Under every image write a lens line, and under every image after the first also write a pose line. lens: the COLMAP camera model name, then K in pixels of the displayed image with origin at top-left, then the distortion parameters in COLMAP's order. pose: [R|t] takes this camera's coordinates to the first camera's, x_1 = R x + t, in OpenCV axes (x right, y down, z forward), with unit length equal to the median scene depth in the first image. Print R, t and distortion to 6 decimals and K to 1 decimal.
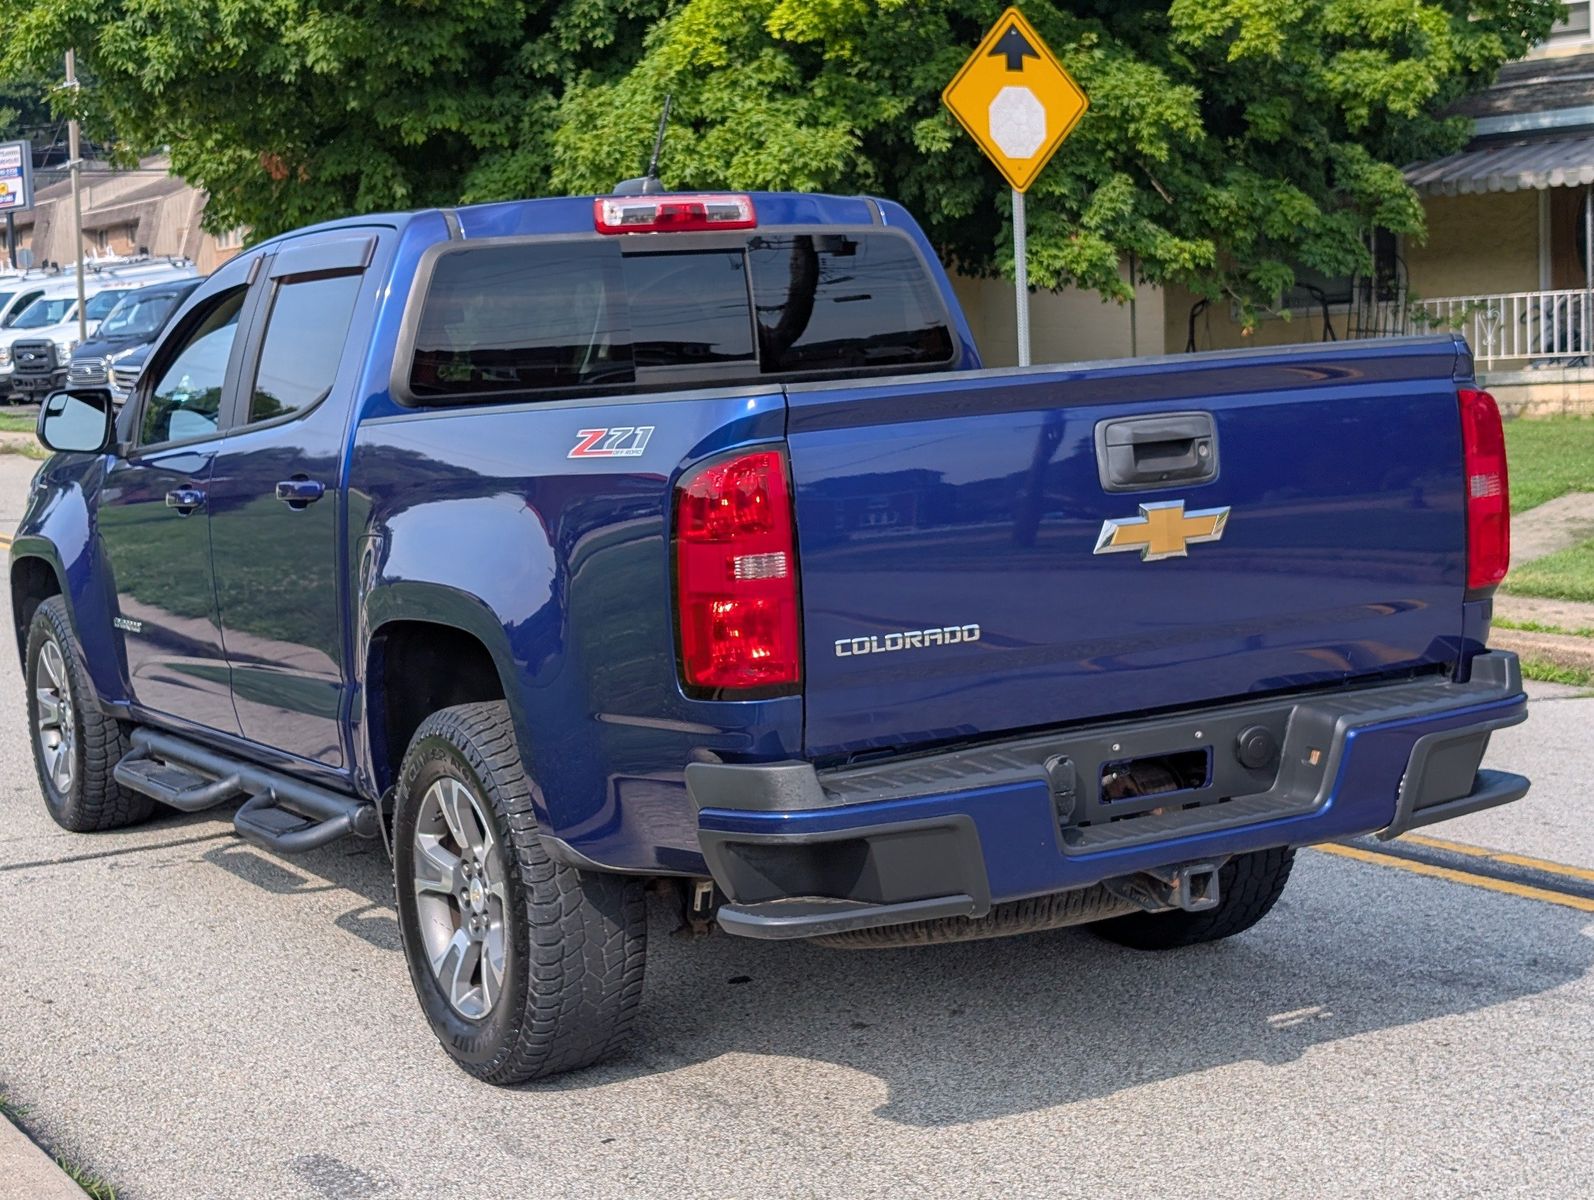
lens RADIAL K [[2524.2, 0, 774.7], [0, 2524.2, 599.1], [0, 0, 1]] dist [0.204399, -0.872266]
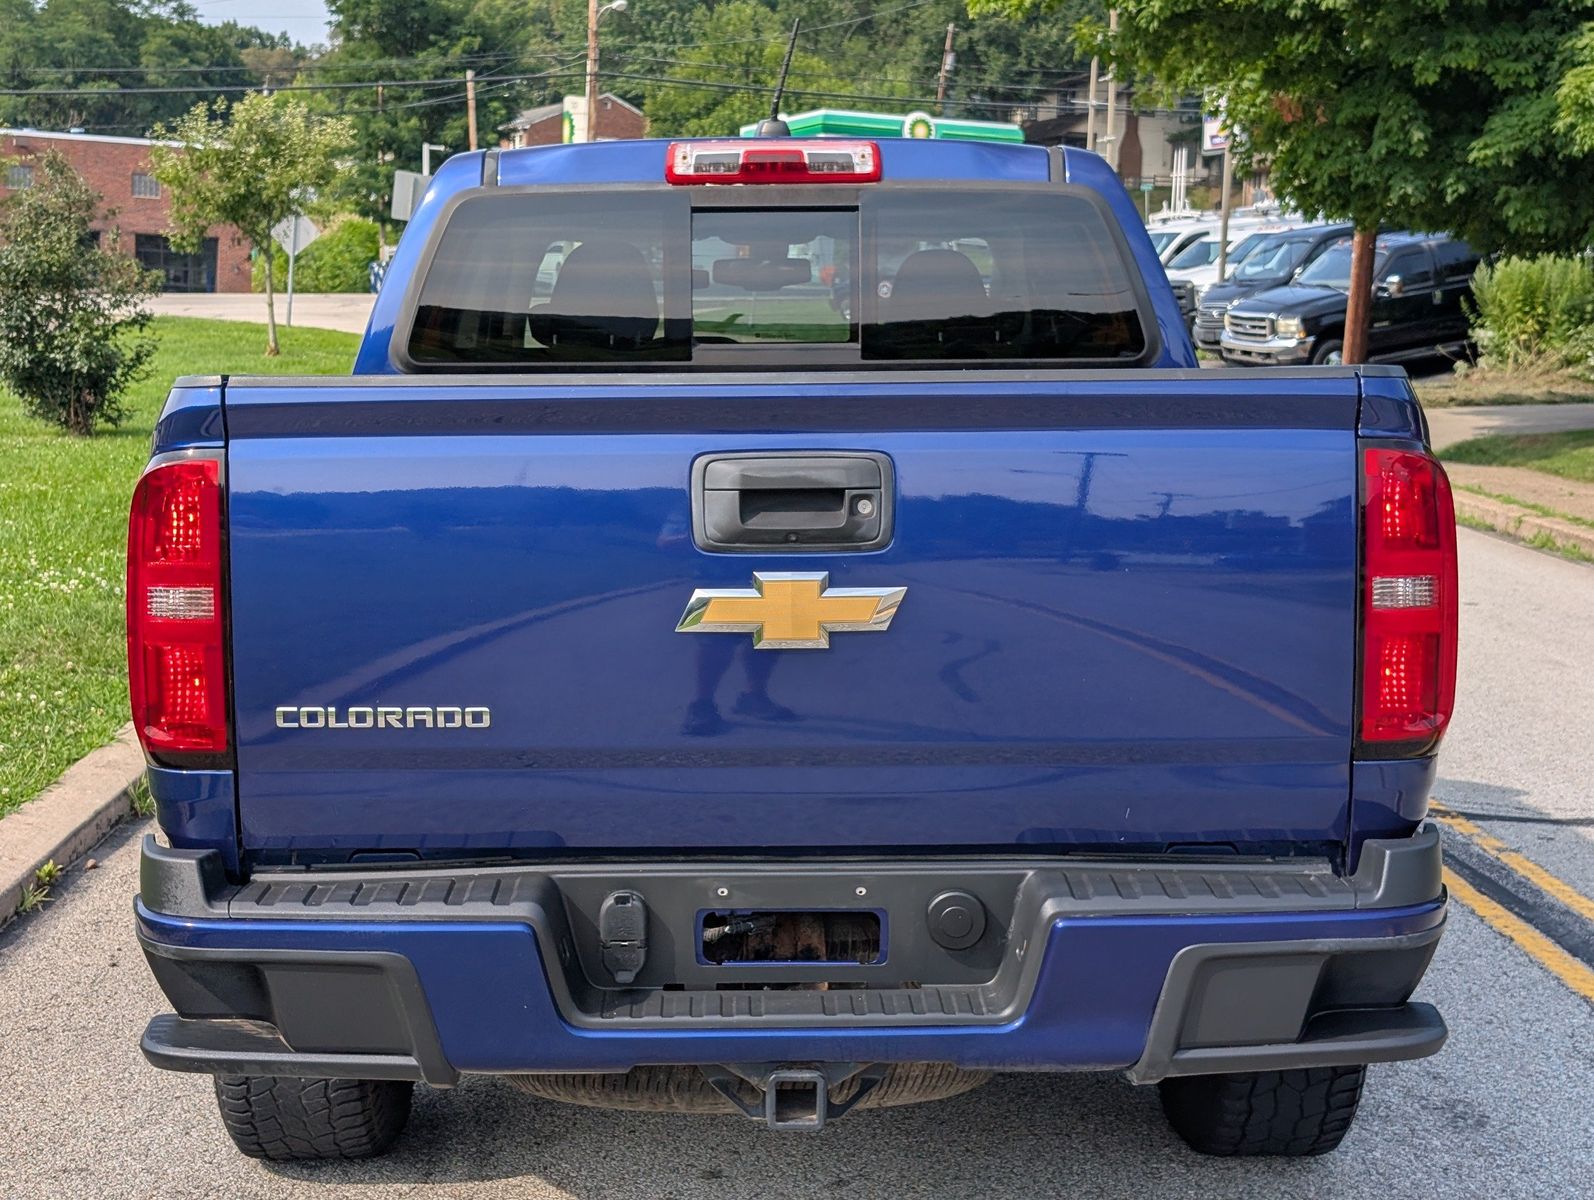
lens RADIAL K [[2524.2, 0, 774.7], [0, 2524.2, 599.1], [0, 0, 1]] dist [0.204399, -0.872266]
pose [[0.875453, 0.106054, -0.471523, 0.440557], [-0.095753, 0.994348, 0.045867, -0.056540], [0.473722, 0.004995, 0.880660, 0.316114]]
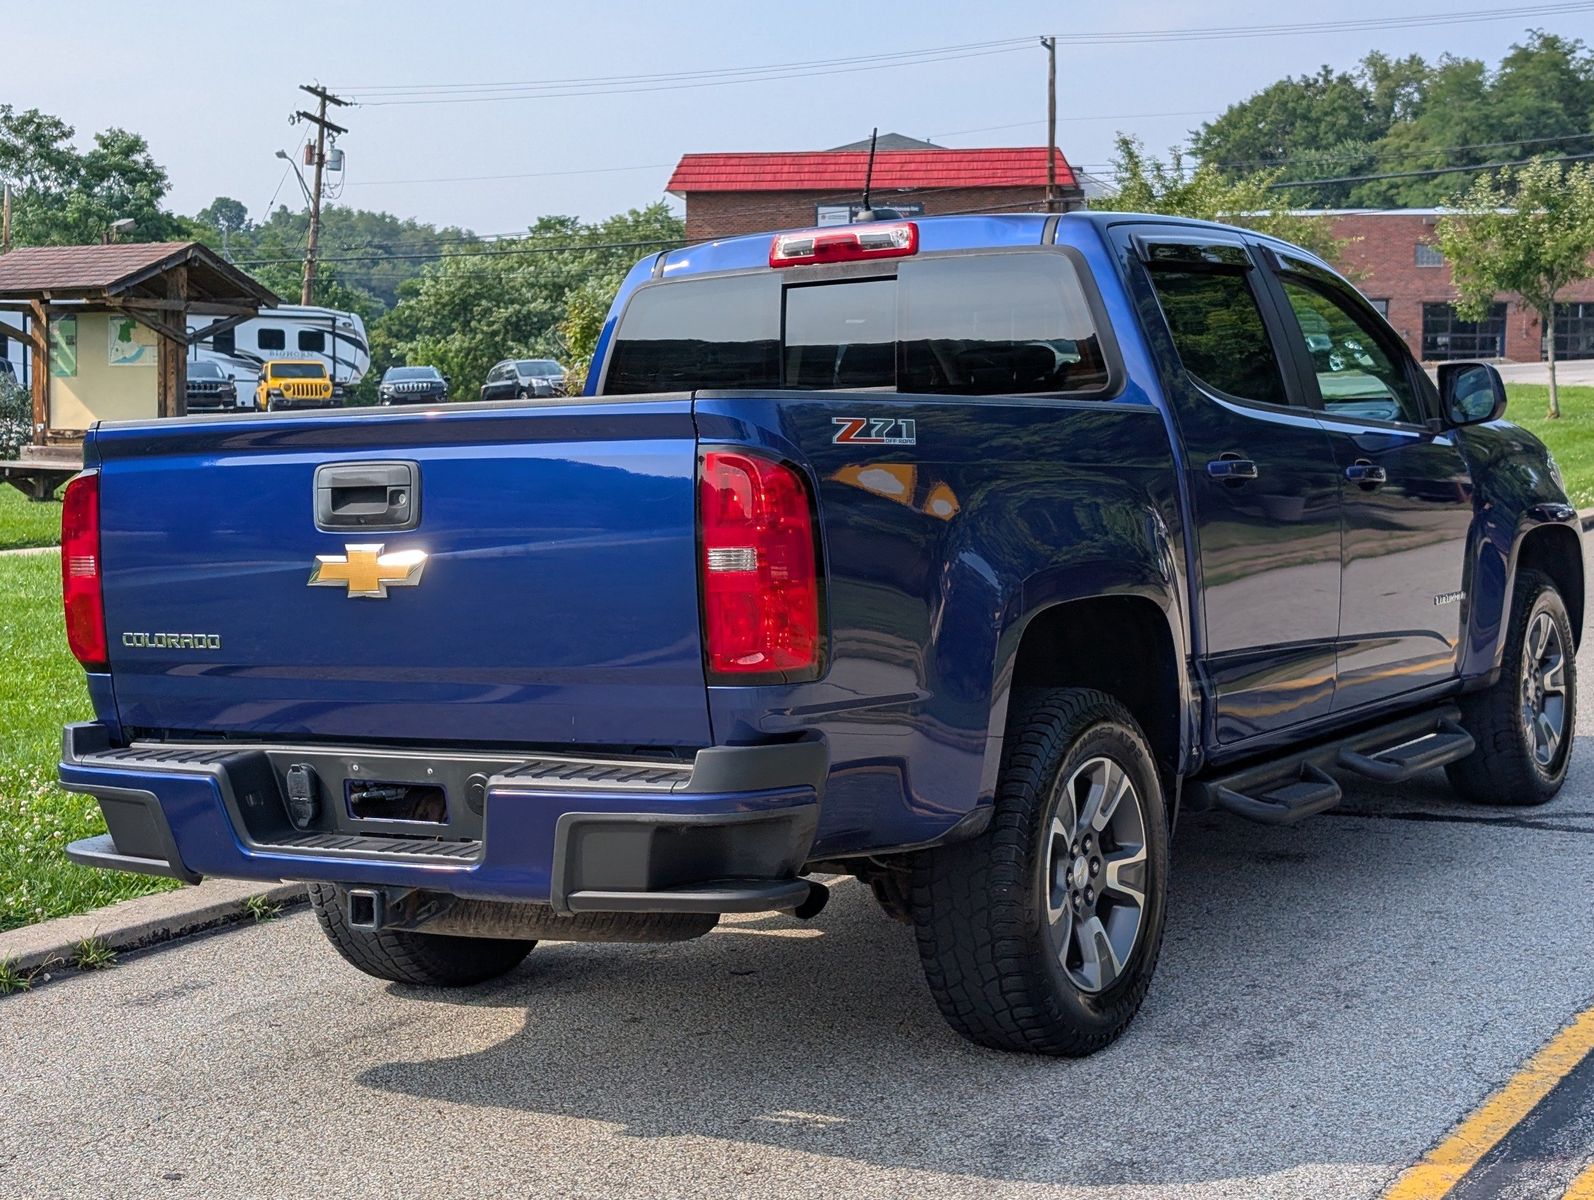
lens RADIAL K [[2541.9, 0, 789.1], [0, 2541.9, 603.6], [0, 0, 1]] dist [0.224732, -0.988980]
pose [[0.478807, 0.100284, -0.872174, 1.048915], [-0.080050, 0.994303, 0.070381, -0.092013], [0.874263, 0.036118, 0.484107, 0.568307]]
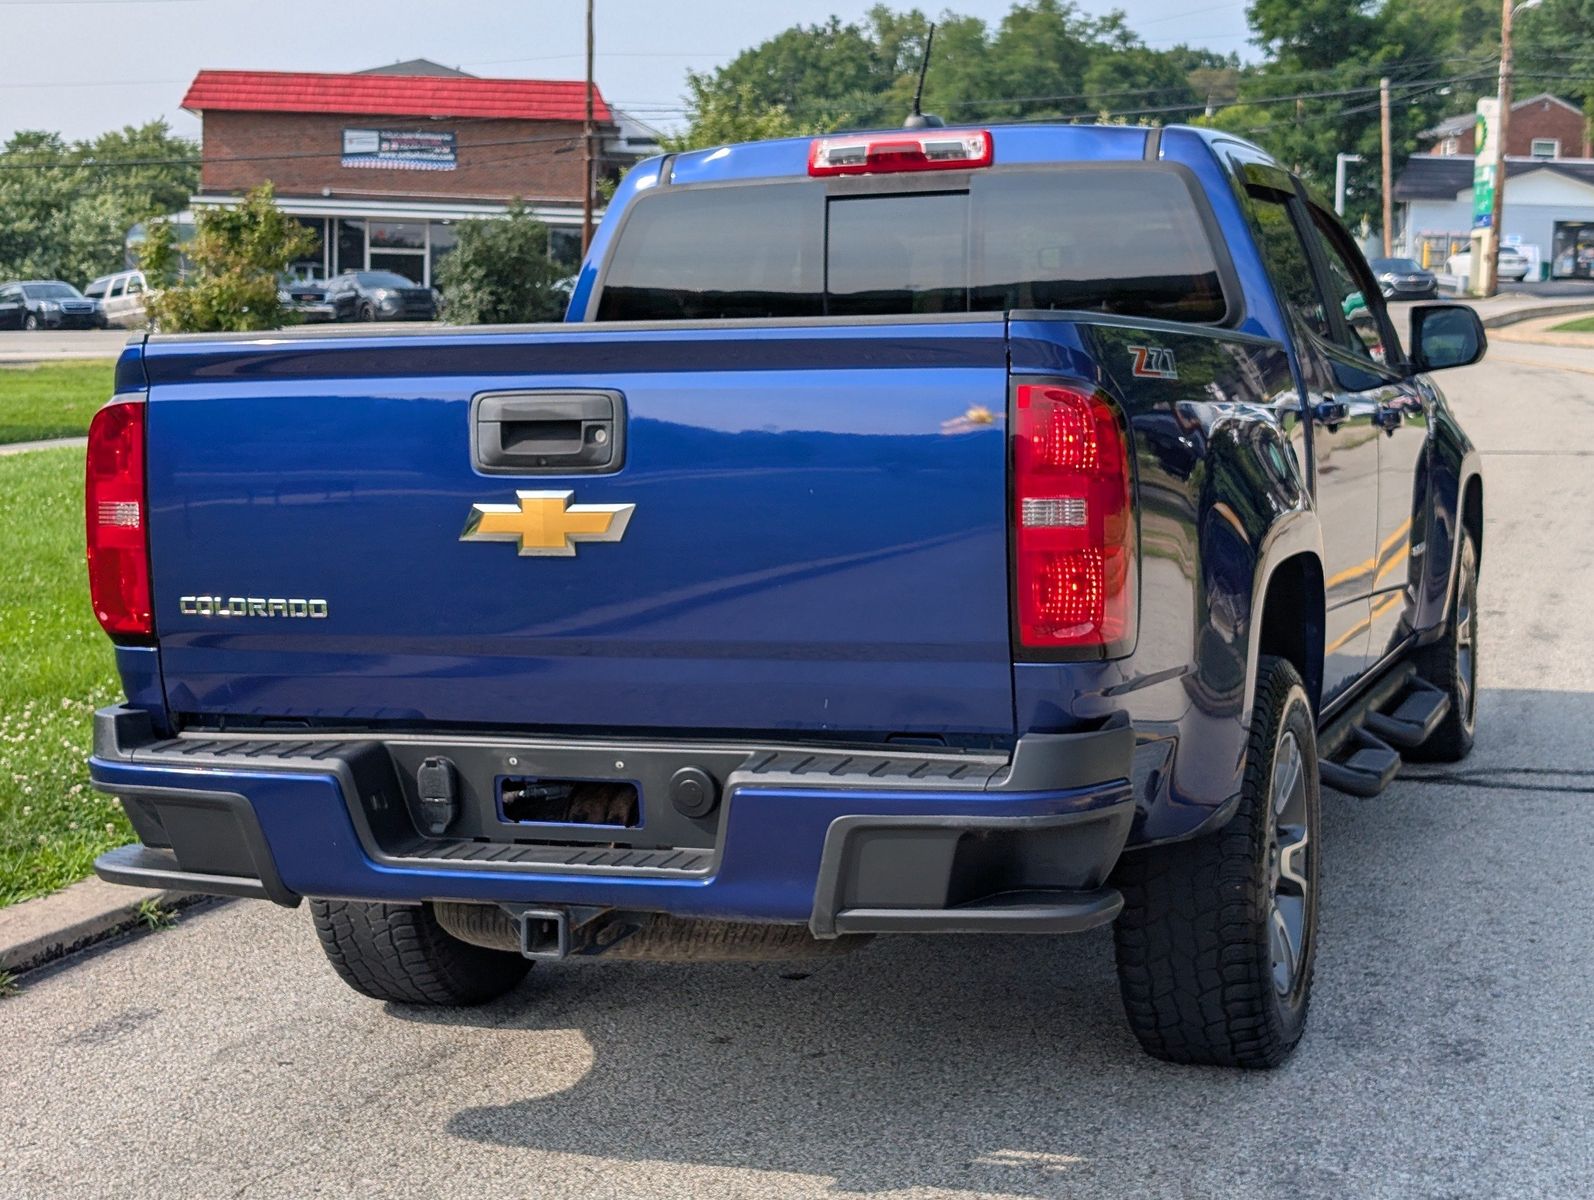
lens RADIAL K [[2536.3, 0, 856.5], [0, 2536.3, 578.6], [0, 0, 1]] dist [0.231325, -1.015814]
pose [[0.662610, 0.111705, -0.740588, 0.782609], [-0.095643, 0.993340, 0.064256, -0.066728], [0.742833, 0.028255, 0.668880, 0.440182]]
